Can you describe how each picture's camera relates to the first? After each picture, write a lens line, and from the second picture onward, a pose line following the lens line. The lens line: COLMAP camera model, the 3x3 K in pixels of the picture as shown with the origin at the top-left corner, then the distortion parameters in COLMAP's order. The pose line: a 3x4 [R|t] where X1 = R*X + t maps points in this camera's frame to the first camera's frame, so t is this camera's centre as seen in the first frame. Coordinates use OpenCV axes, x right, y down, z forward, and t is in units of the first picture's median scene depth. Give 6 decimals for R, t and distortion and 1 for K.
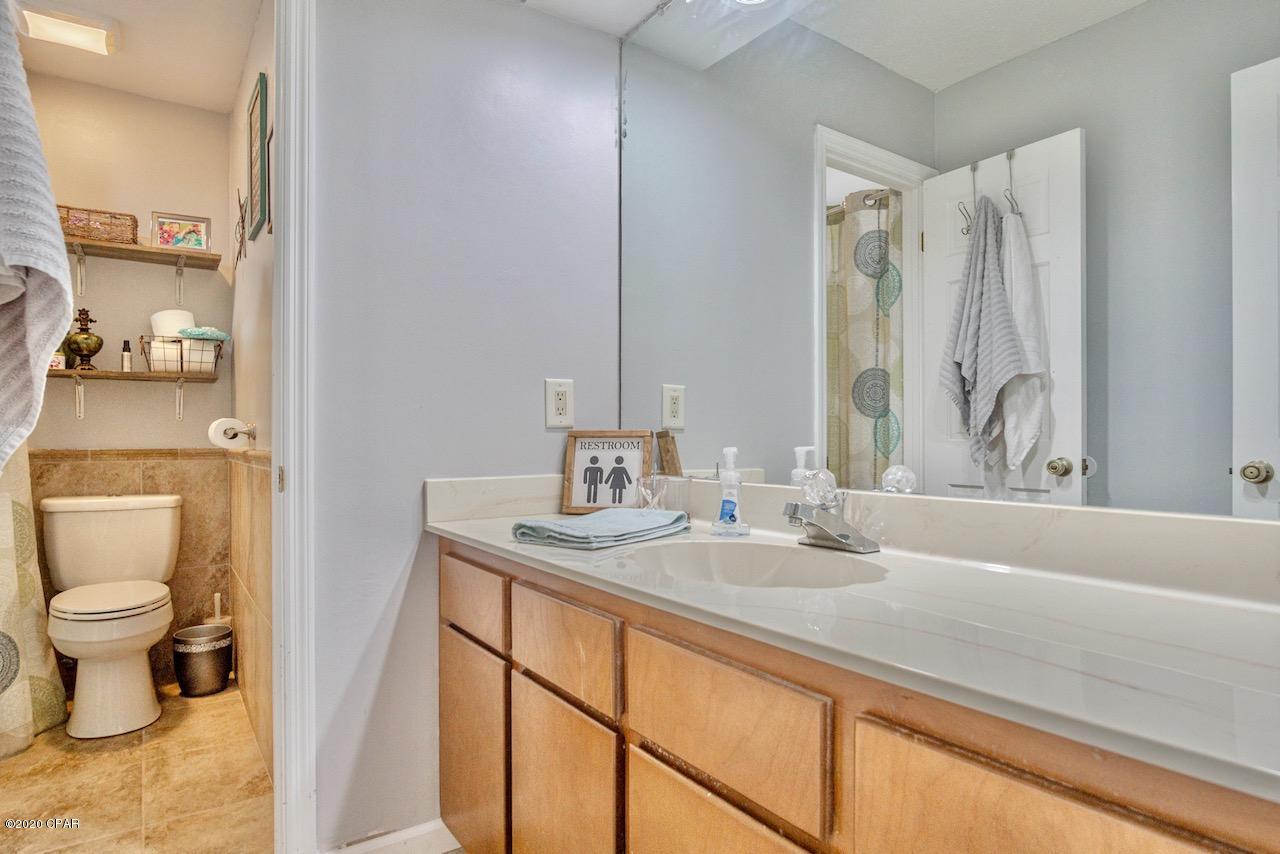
lens RADIAL K [[730.7, 0, 637.9], [0, 730.7, 441.4], [0, 0, 1]] dist [-0.011787, -0.000431]
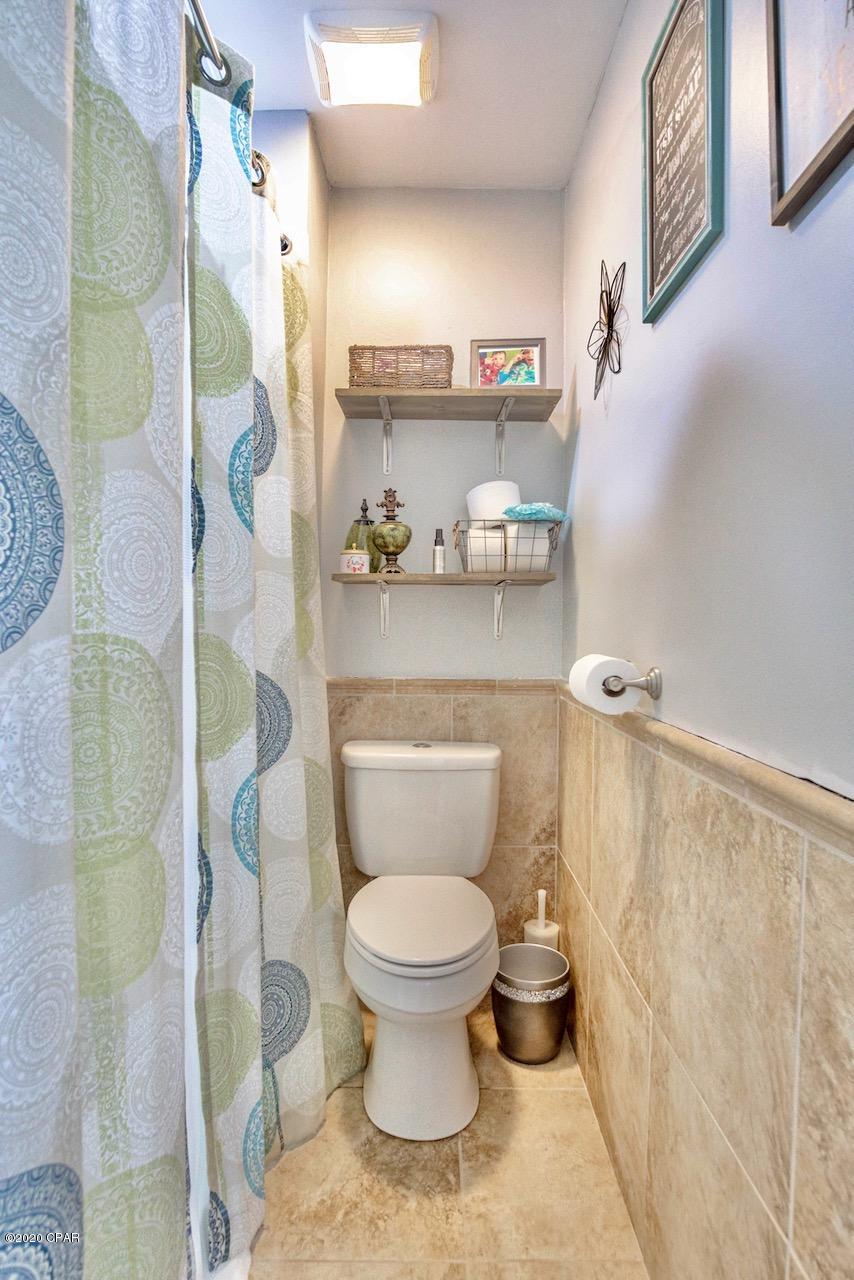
lens RADIAL K [[730.7, 0, 427.0], [0, 730.7, 640.0], [0, 0, 1]] dist [-0.011787, -0.000431]
pose [[0.828127, 0.026990, -0.559891, -0.314433], [-0.012045, 0.999466, 0.030365, -0.052994], [0.560412, -0.018402, 0.828010, 0.404920]]
